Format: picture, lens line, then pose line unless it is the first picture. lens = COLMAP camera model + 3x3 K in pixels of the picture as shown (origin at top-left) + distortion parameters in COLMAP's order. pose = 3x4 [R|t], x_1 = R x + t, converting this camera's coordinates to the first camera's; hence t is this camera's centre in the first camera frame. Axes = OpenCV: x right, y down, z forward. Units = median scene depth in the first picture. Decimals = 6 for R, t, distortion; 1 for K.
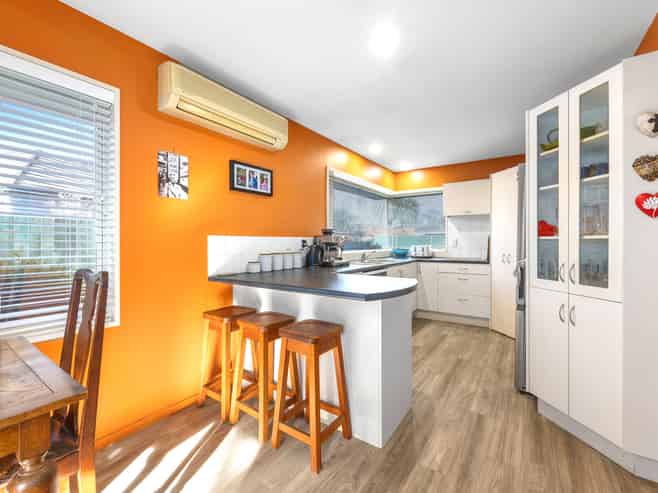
lens RADIAL K [[287.6, 0, 335.1], [0, 287.6, 245.4], [0, 0, 1]] dist [-0.021480, -0.000048]
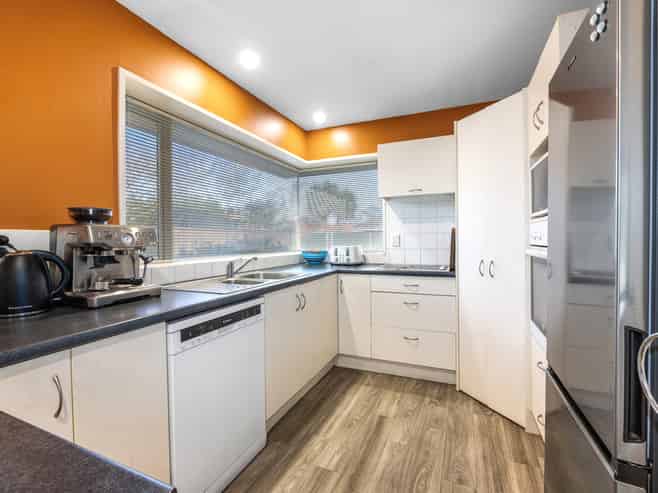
lens RADIAL K [[306.6, 0, 326.3], [0, 306.6, 241.8], [0, 0, 1]] dist [0.005186, 0.000213]
pose [[0.983740, -0.005543, 0.179514, 0.154579], [0.006482, 0.999968, -0.004648, -0.005993], [-0.179483, 0.005736, 0.983744, 0.390289]]
